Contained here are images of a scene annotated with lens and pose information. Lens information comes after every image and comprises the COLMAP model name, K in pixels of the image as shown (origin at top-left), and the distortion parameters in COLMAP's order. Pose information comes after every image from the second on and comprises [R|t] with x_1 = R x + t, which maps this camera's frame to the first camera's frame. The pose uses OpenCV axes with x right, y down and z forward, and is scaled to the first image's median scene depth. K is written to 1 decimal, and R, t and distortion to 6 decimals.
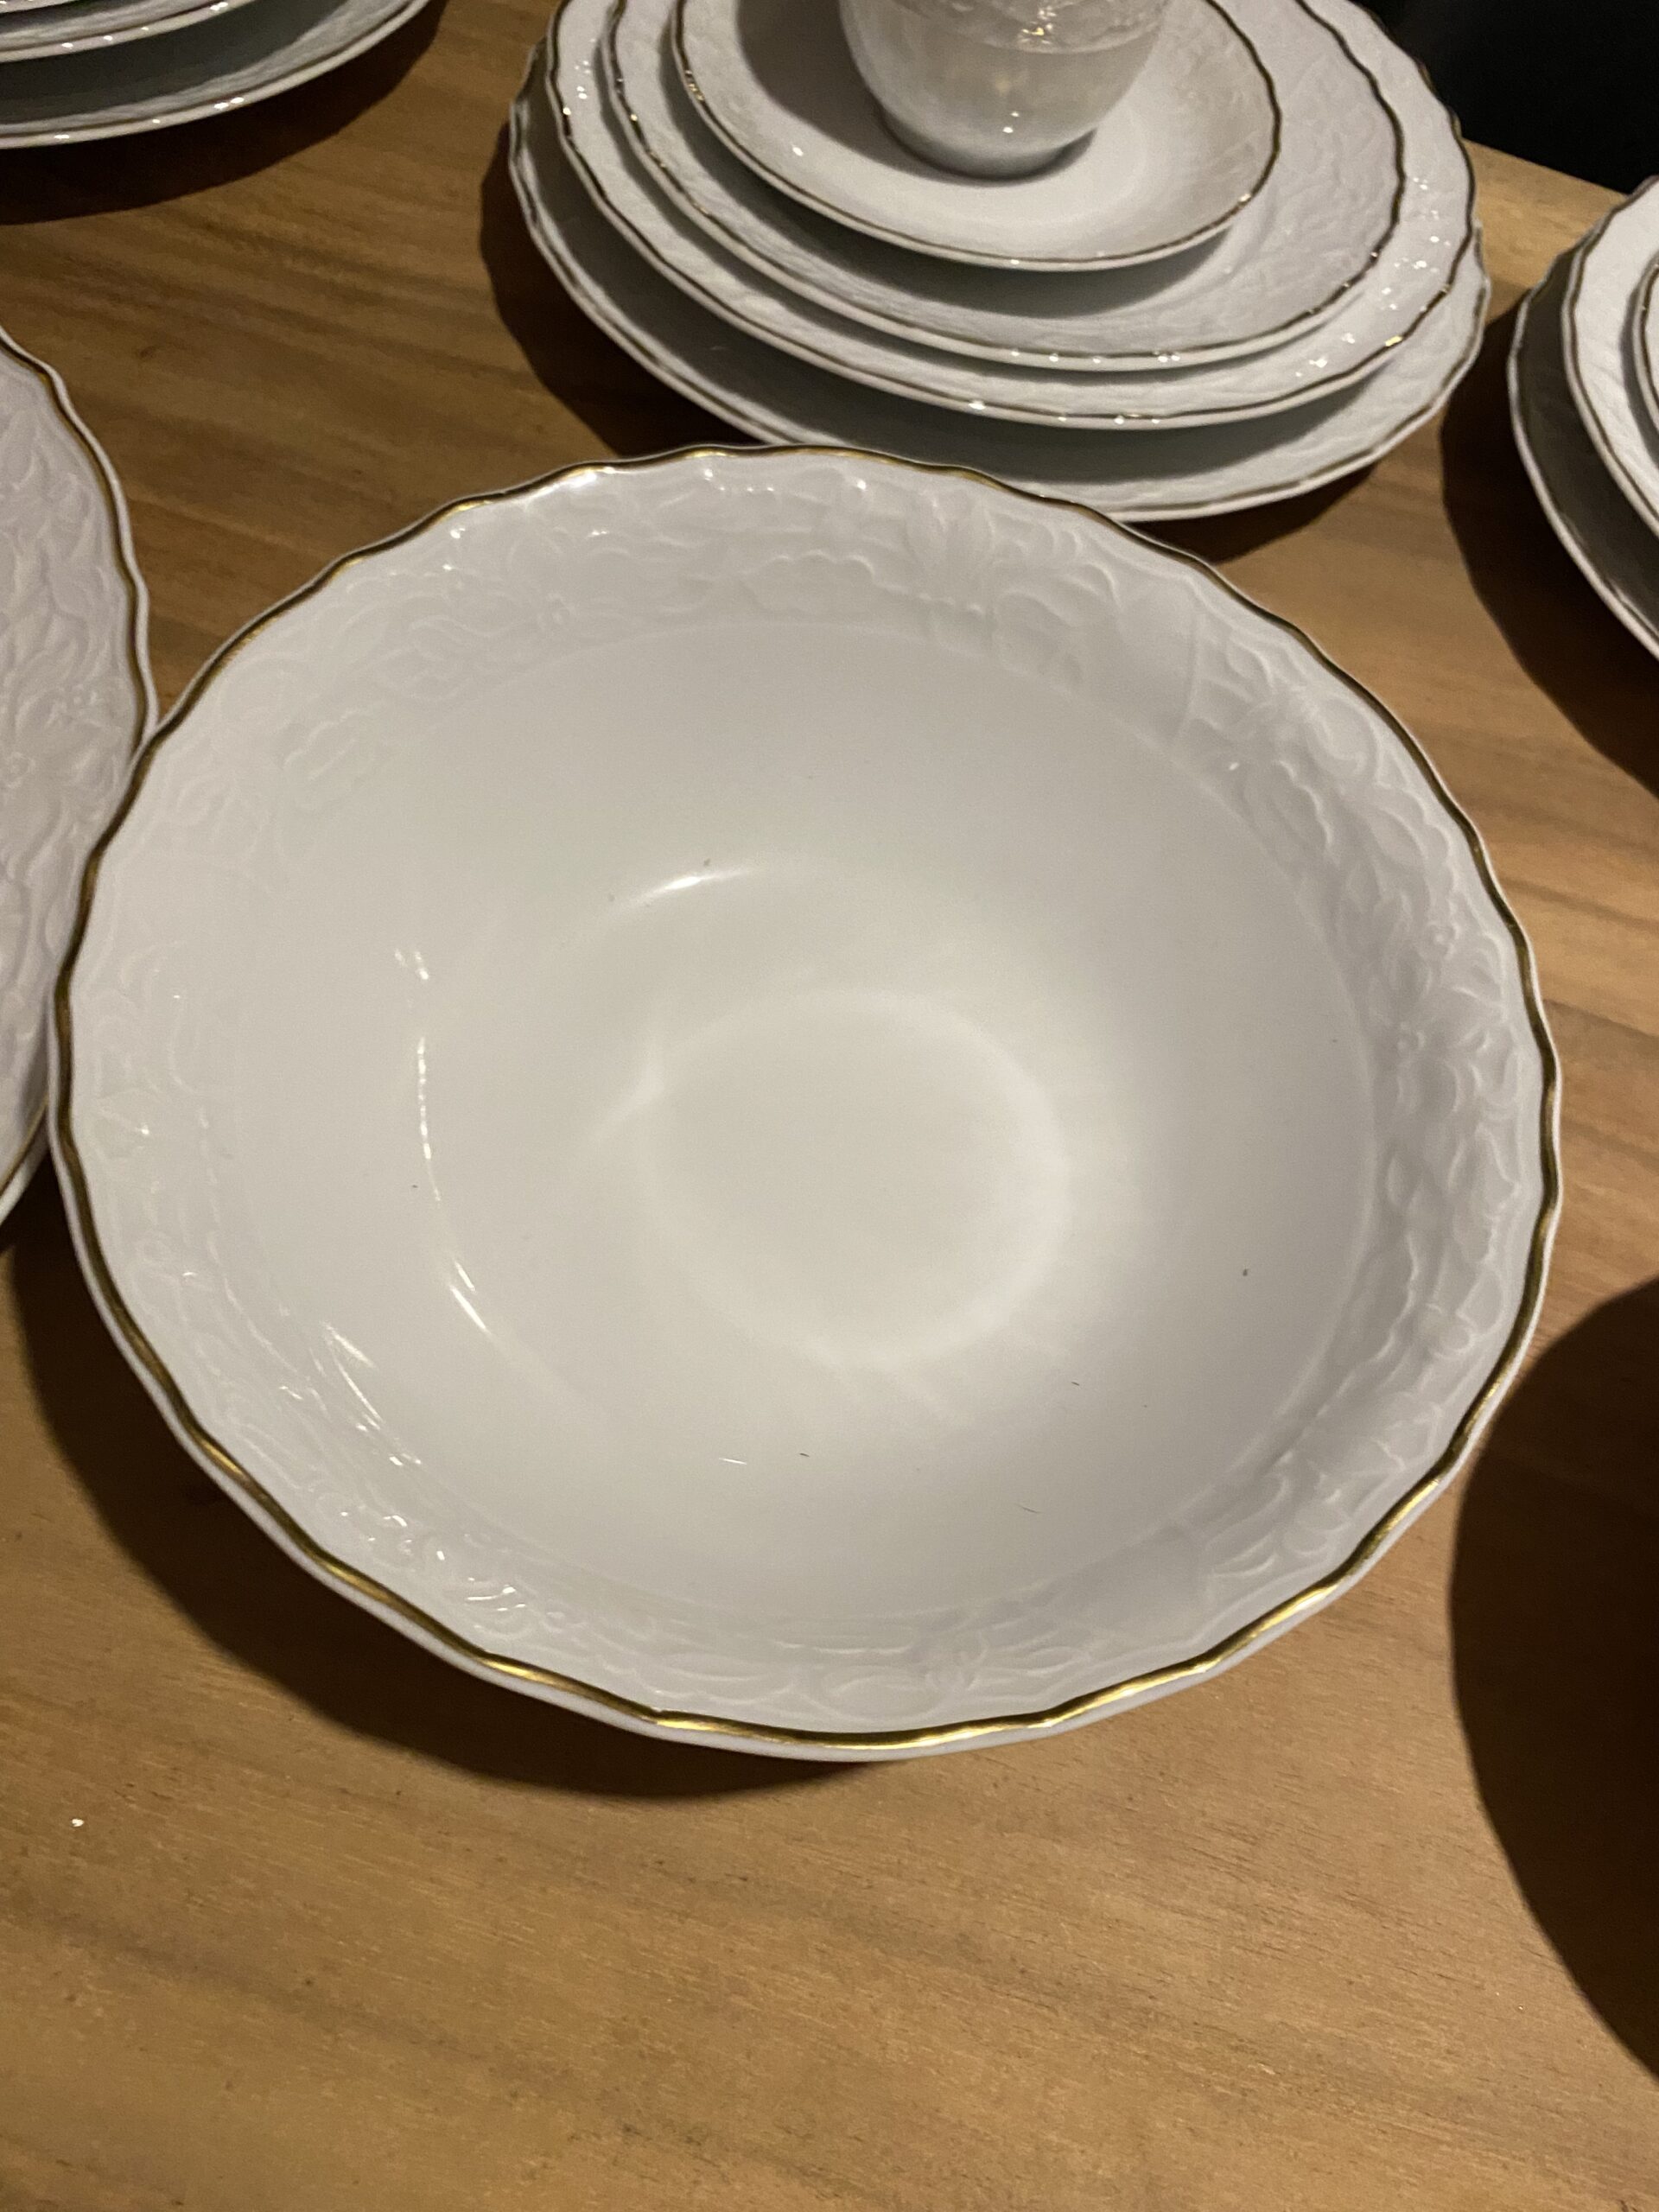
lens RADIAL K [[1645.5, 0, 826.9], [0, 1645.5, 1119.4], [0, 0, 1]] dist [-0.000140, -0.002228]
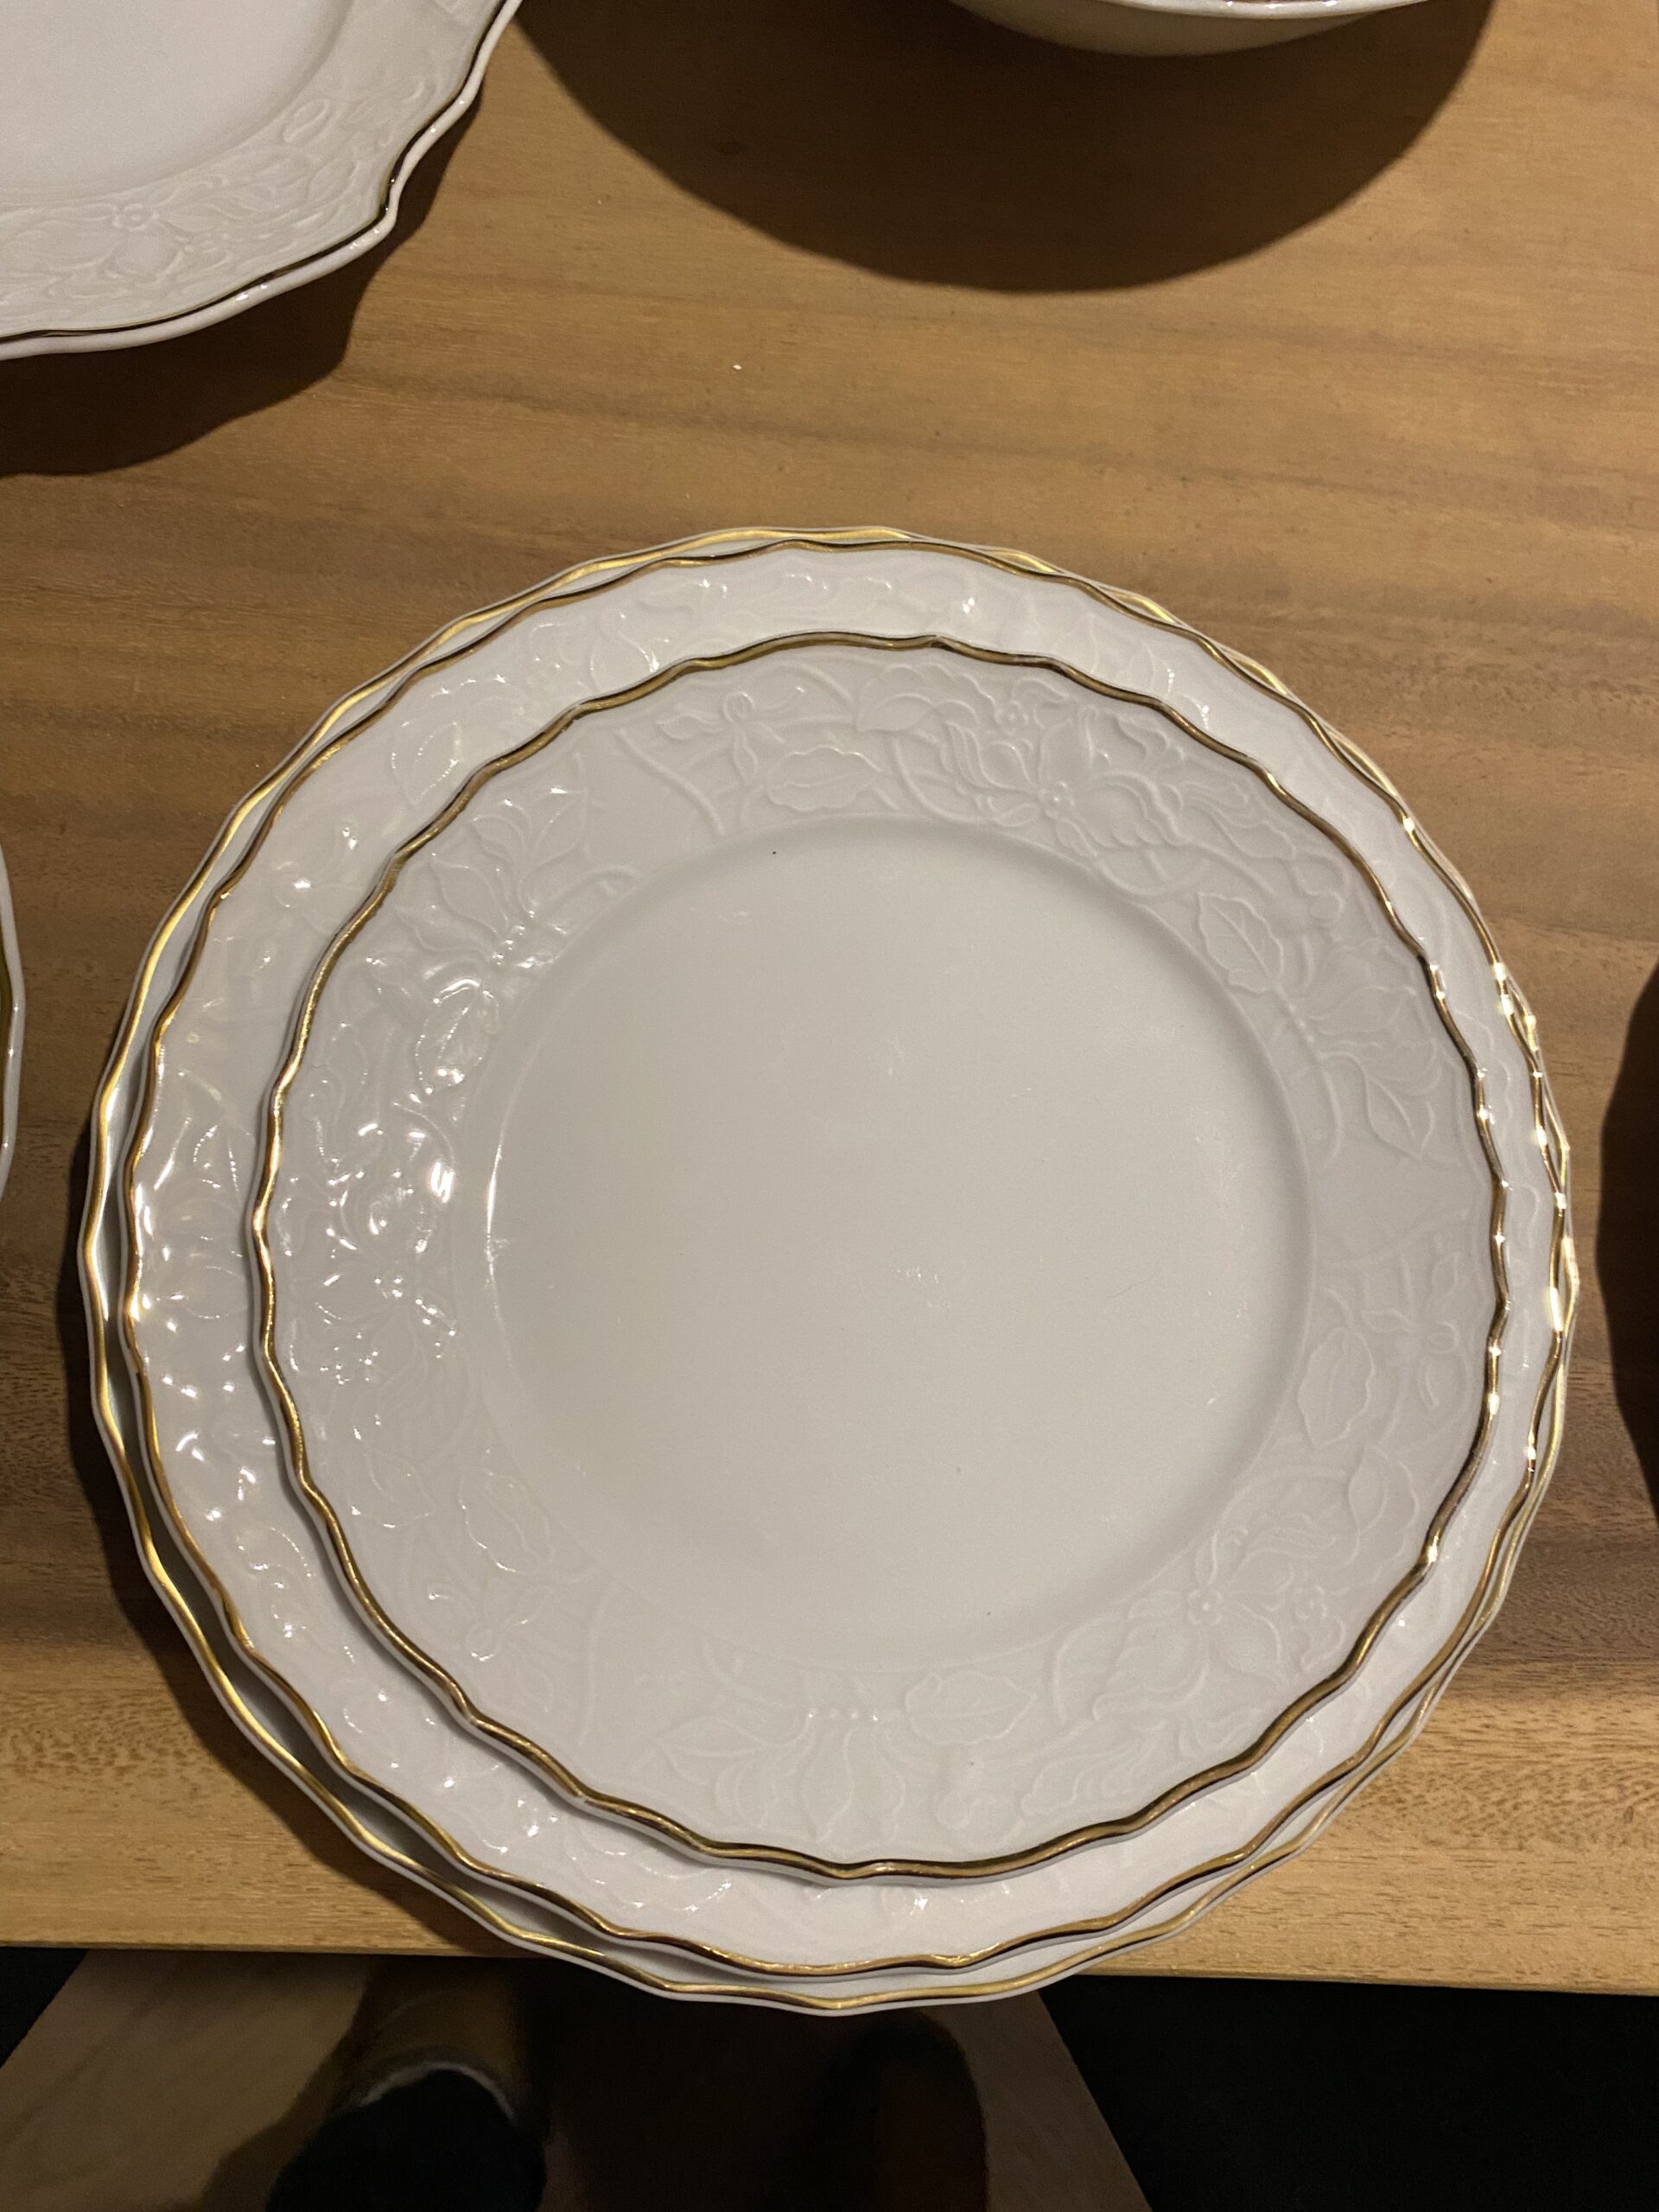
lens RADIAL K [[1681.2, 0, 832.4], [0, 1681.2, 1108.3], [0, 0, 1]] dist [0.001118, -0.004245]
pose [[0.971465, -0.236425, 0.018958, -0.435761], [0.220743, 0.930473, 0.292391, 0.480866], [-0.086768, -0.279863, 0.956111, -0.390150]]
